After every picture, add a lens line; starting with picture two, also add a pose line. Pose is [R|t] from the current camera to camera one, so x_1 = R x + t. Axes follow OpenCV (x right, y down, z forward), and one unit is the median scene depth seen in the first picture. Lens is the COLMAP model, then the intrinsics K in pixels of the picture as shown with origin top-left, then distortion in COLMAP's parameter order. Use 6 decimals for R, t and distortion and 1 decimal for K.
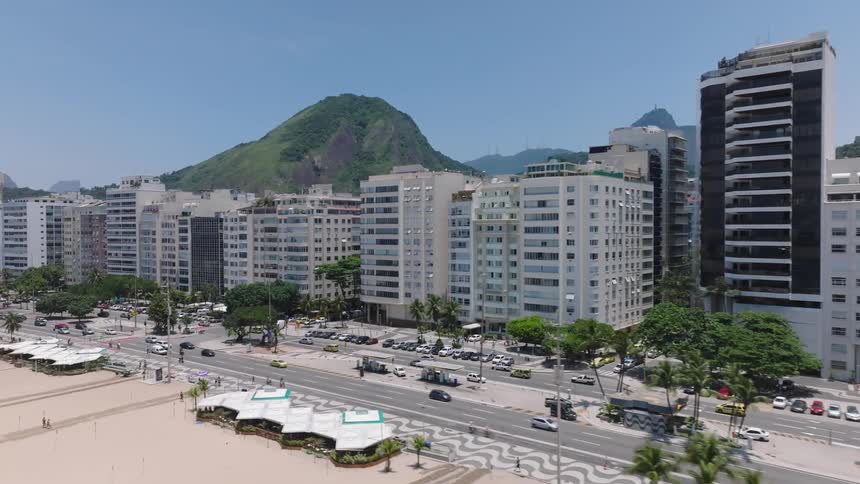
lens RADIAL K [[606.4, 0, 430.0], [0, 606.4, 242.0], [0, 0, 1]] dist [-0.003195, 0.026674]
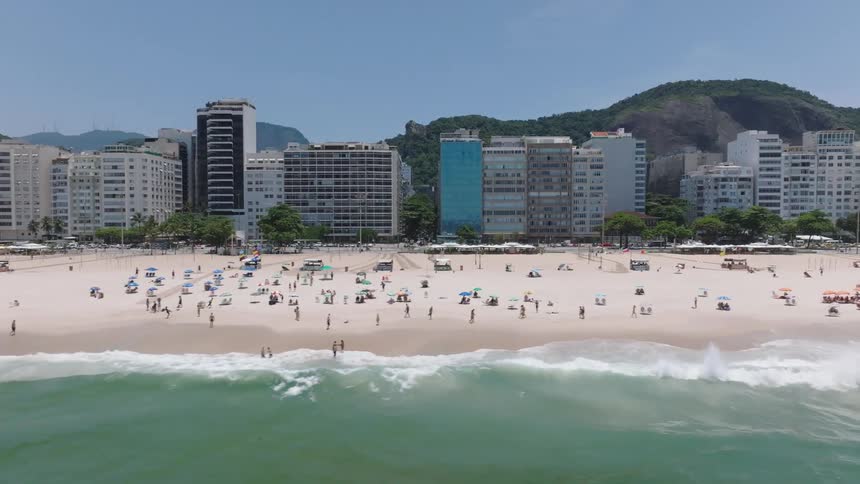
lens RADIAL K [[606.4, 0, 430.0], [0, 606.4, 242.0], [0, 0, 1]] dist [-0.003195, 0.026674]
pose [[0.789364, -0.020592, 0.613580, -0.177296], [0.011638, 0.999760, 0.018581, 0.128138], [-0.613815, -0.007527, 0.789414, -0.949784]]
